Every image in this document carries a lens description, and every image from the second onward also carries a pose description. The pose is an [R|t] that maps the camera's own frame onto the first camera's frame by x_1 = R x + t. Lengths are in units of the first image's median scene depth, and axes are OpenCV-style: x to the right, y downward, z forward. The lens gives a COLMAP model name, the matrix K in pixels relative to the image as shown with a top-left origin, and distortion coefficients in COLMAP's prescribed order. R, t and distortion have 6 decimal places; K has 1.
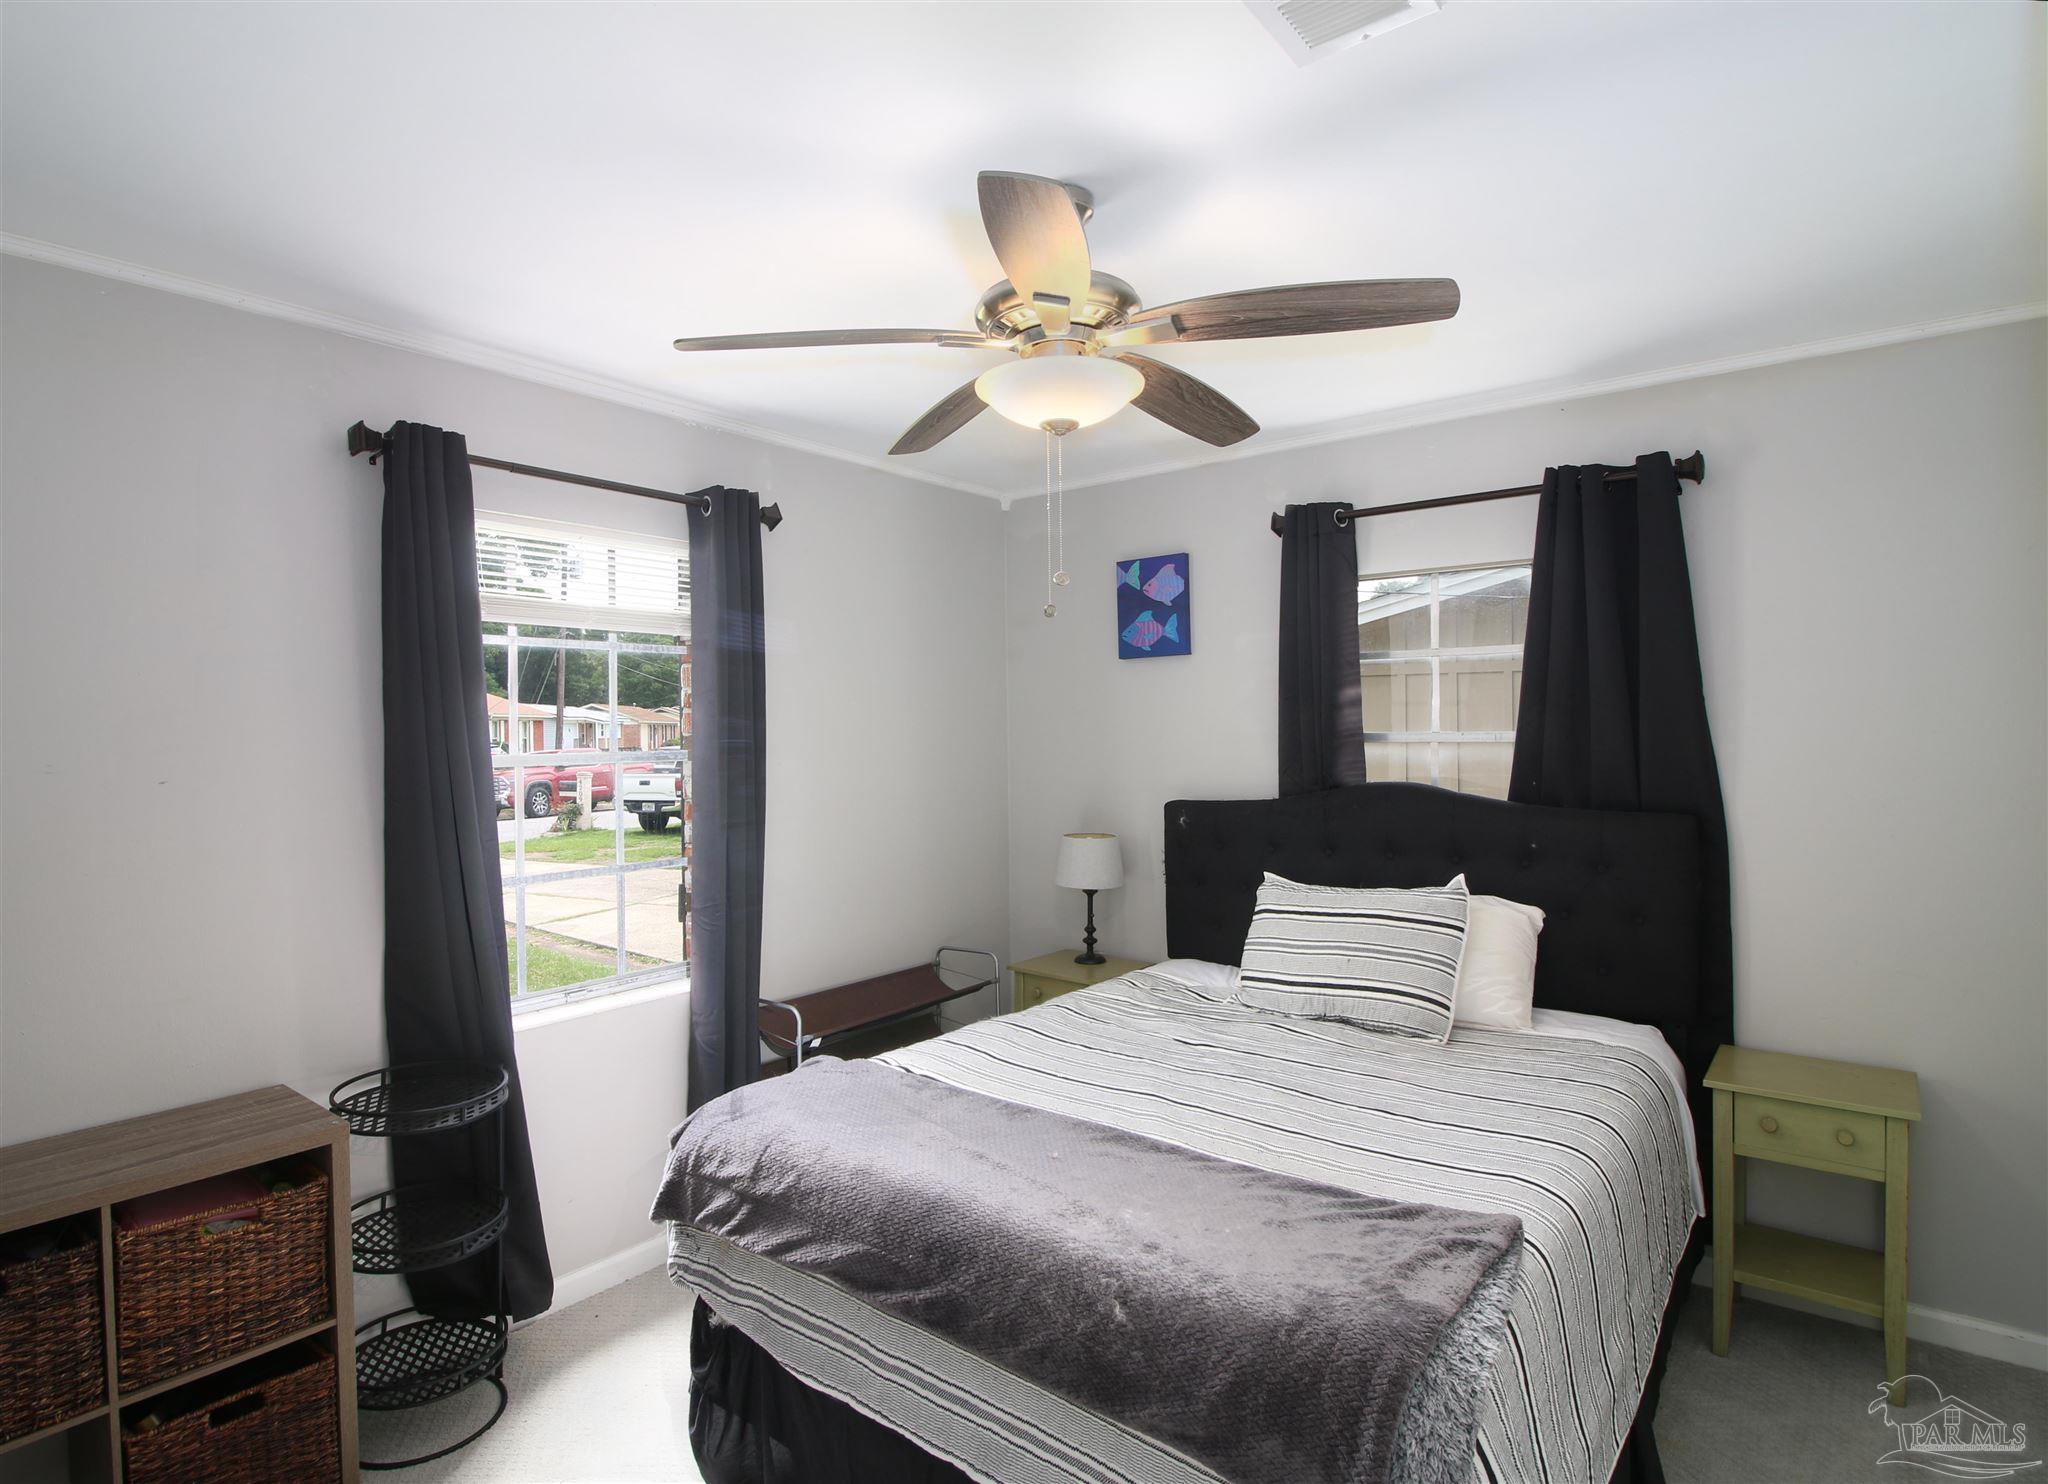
lens RADIAL K [[1064.8, 0, 1023.4], [0, 1064.8, 743.0], [0, 0, 1]] dist [-0.002002, -0.000407]
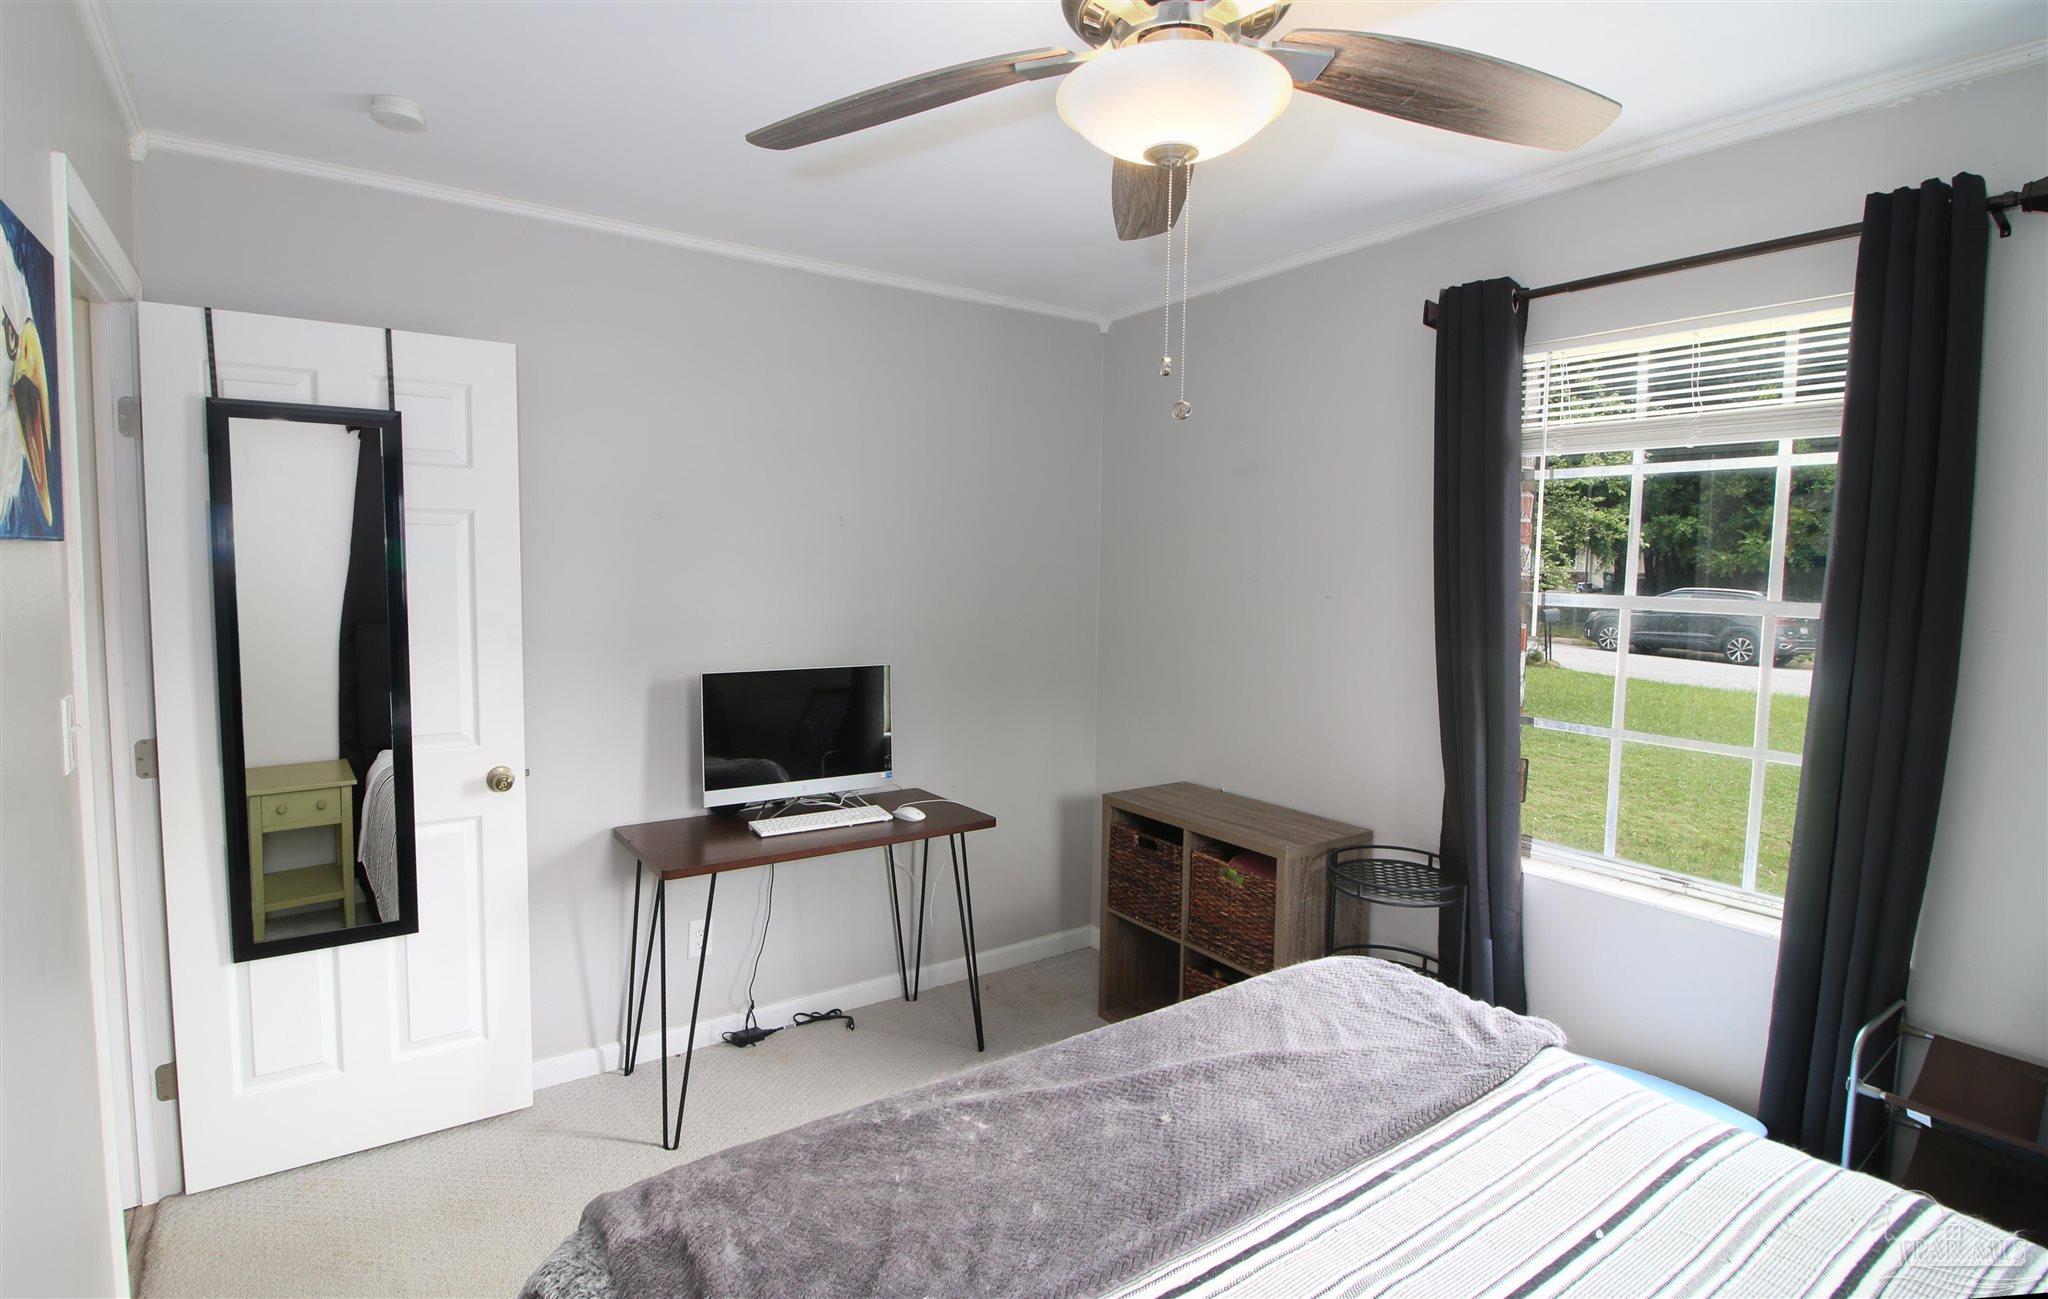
lens RADIAL K [[1006.9, 0, 1022.8], [0, 1006.9, 644.1], [0, 0, 1]] dist [-0.000743, -0.000117]
pose [[-0.269797, 0.088425, -0.958849, 0.504552], [-0.026014, 0.994742, 0.099054, -0.019565], [0.962566, 0.051668, -0.266078, 0.748550]]
